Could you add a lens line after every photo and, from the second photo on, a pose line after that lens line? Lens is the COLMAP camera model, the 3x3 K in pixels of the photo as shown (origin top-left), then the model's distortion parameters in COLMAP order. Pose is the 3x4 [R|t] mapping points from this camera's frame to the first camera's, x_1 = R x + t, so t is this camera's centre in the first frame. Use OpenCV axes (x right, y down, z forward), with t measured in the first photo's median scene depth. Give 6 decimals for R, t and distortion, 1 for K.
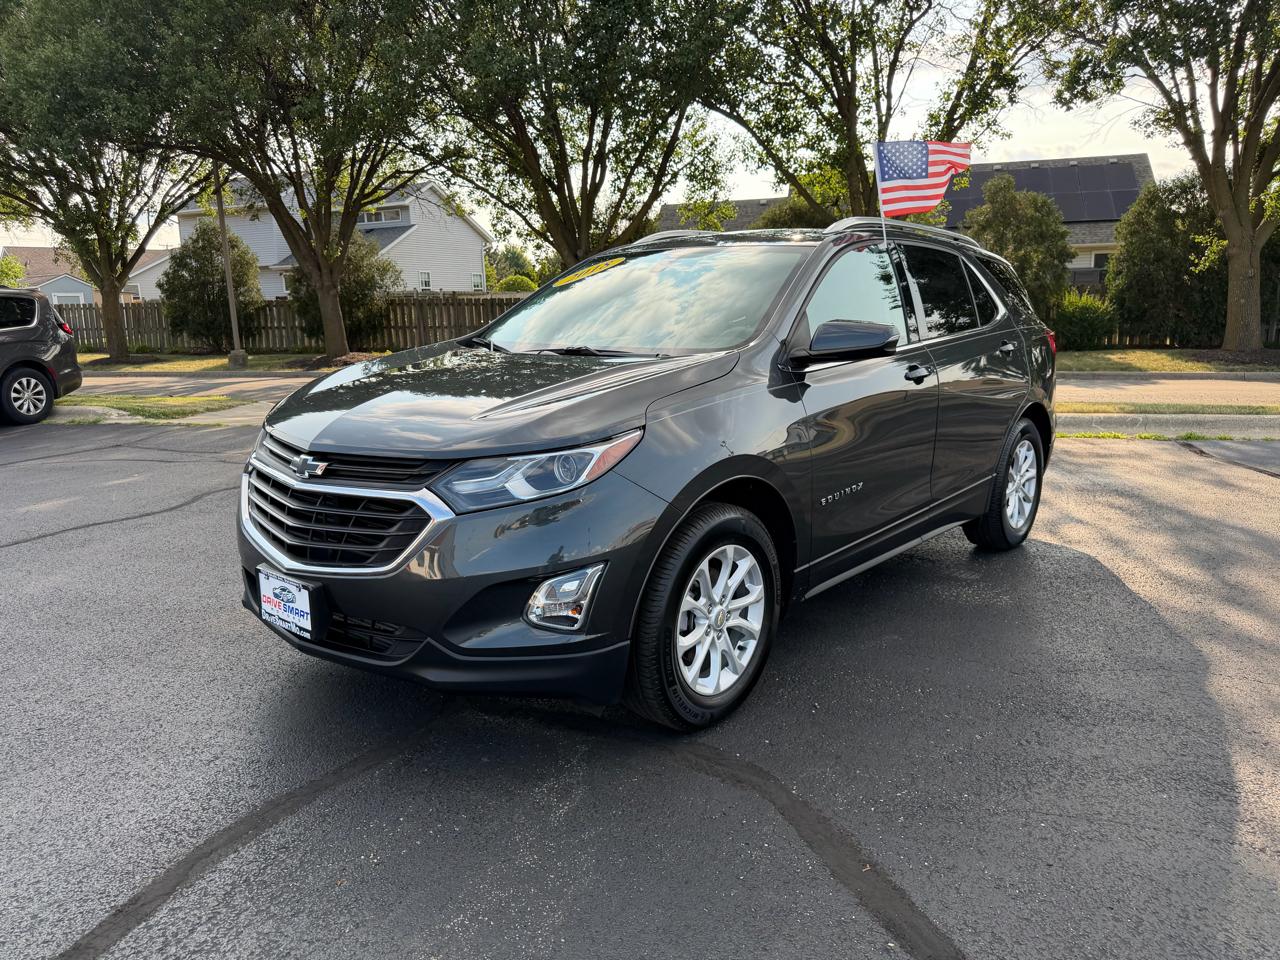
lens RADIAL K [[930.6, 0, 632.3], [0, 930.6, 480.7], [0, 0, 1]] dist [0.020246, -0.027524]
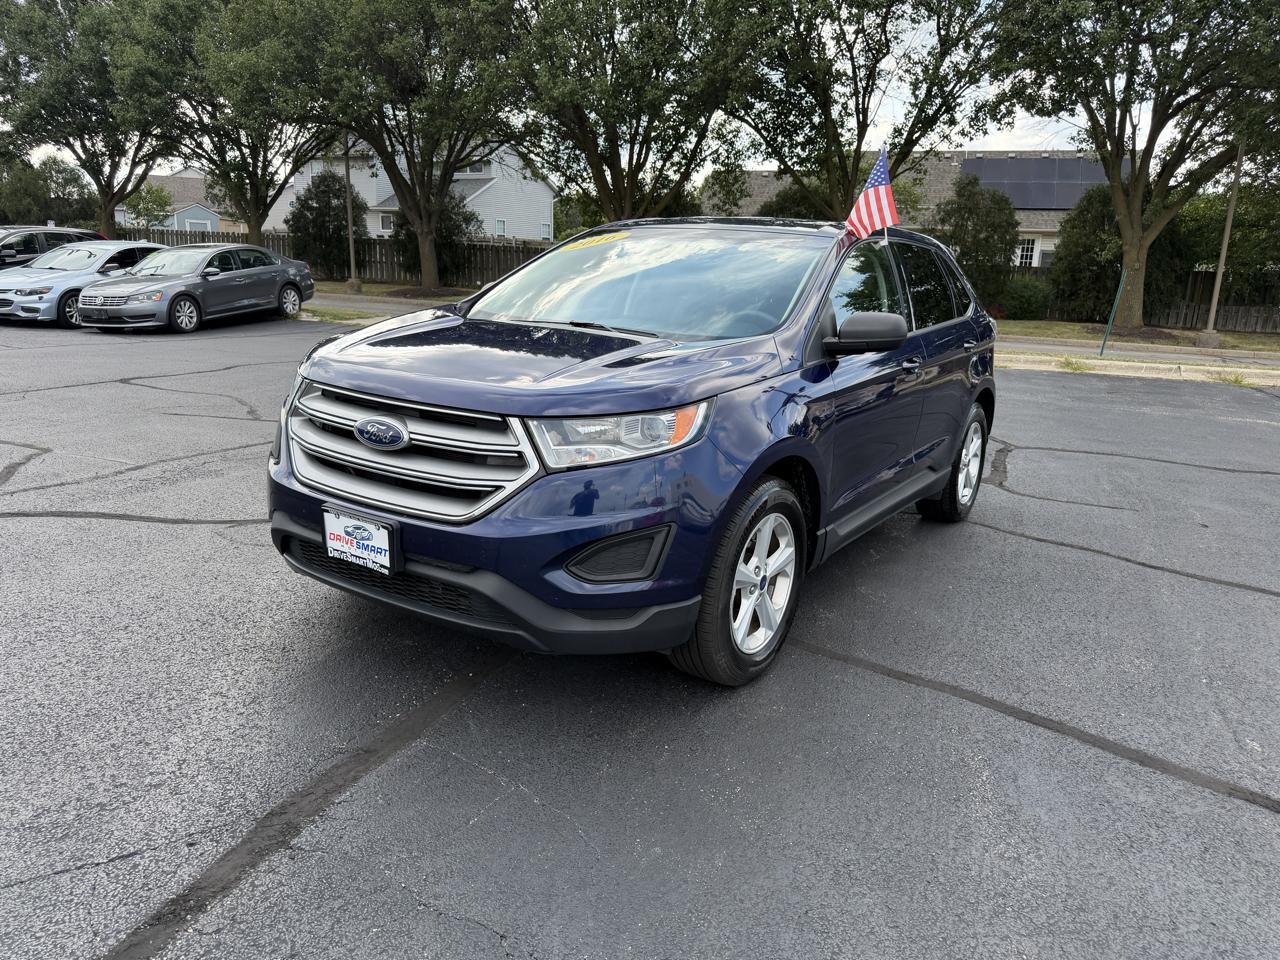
lens RADIAL K [[930.6, 0, 638.4], [0, 930.6, 481.2], [0, 0, 1]] dist [0.020246, -0.027524]
pose [[0.995363, 0.074250, -0.061159, 0.075277], [-0.070939, 0.995983, 0.054646, 0.045082], [0.064971, -0.050054, 0.996631, -0.308087]]
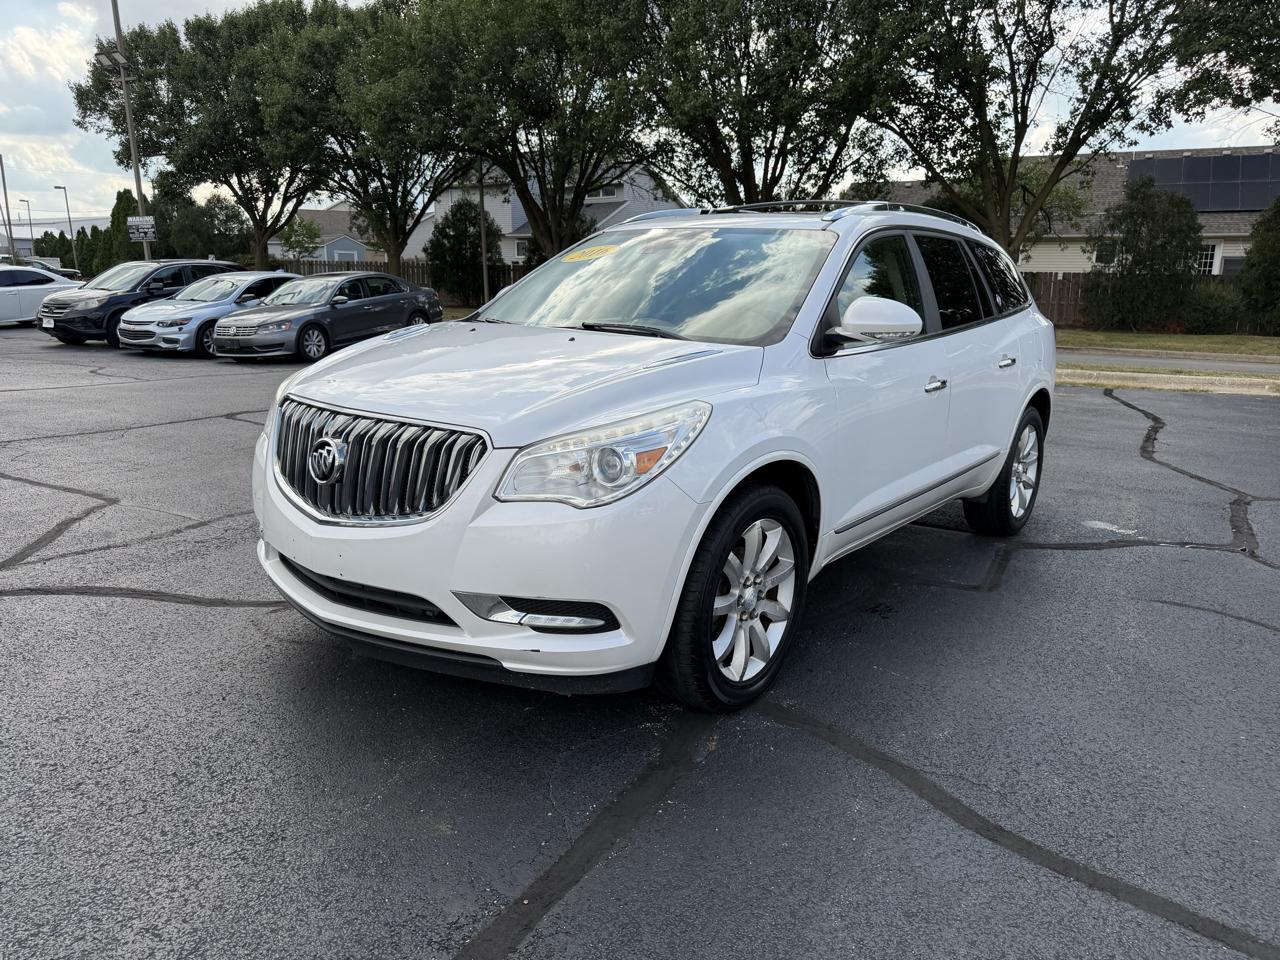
lens RADIAL K [[930.6, 0, 629.8], [0, 930.6, 487.2], [0, 0, 1]] dist [0.020246, -0.027524]
pose [[0.974487, 0.081979, -0.208935, 0.069595], [-0.072993, 0.996059, 0.050379, 0.037158], [0.212241, -0.033843, 0.976631, -0.257900]]
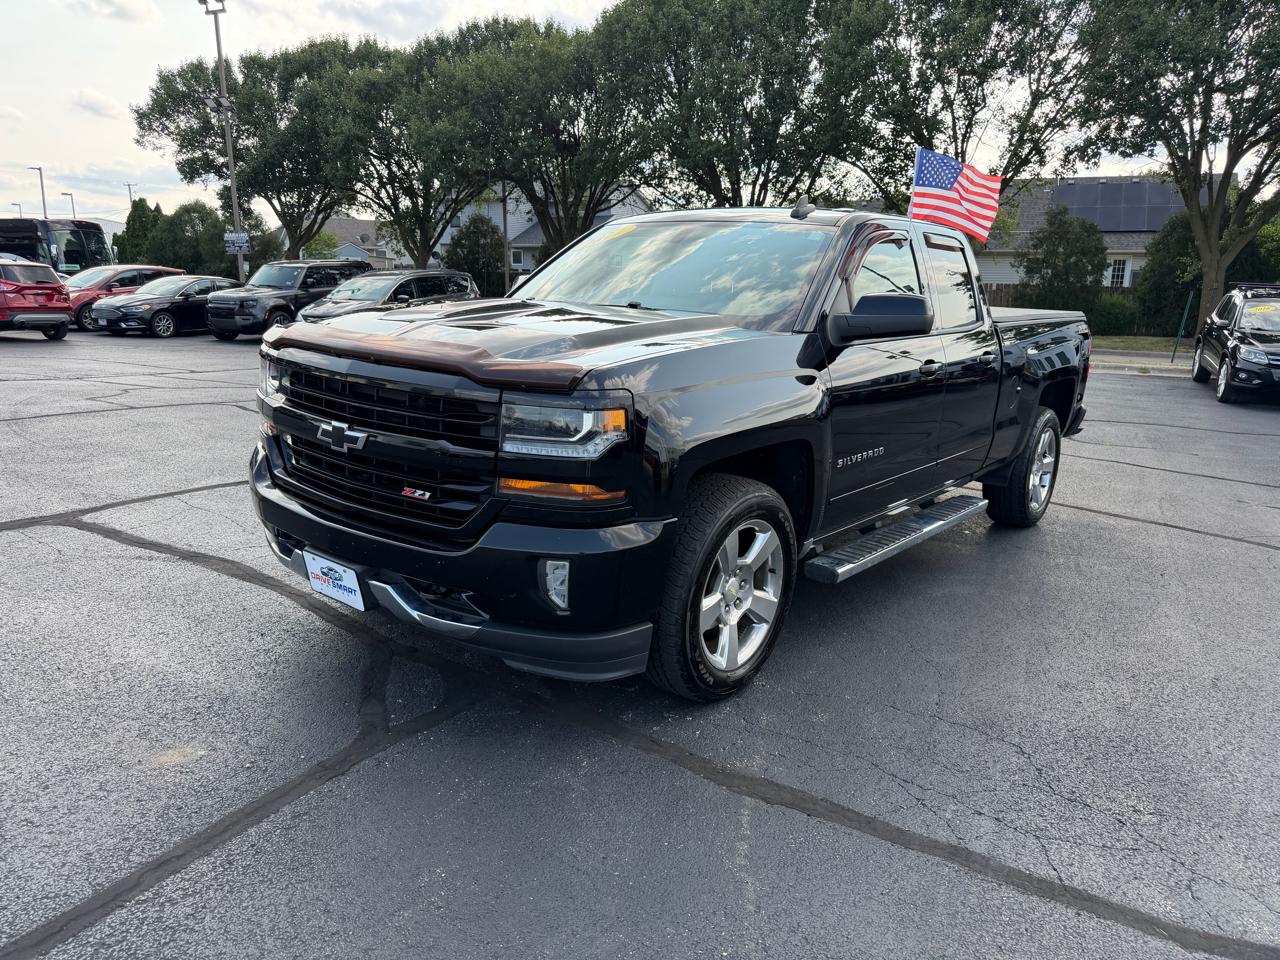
lens RADIAL K [[930.6, 0, 624.9], [0, 930.6, 481.0], [0, 0, 1]] dist [0.020246, -0.027524]
pose [[0.983768, 0.077189, -0.161992, 0.025368], [-0.072207, 0.996724, 0.036433, 0.081220], [0.164274, -0.024145, 0.986119, -0.519804]]
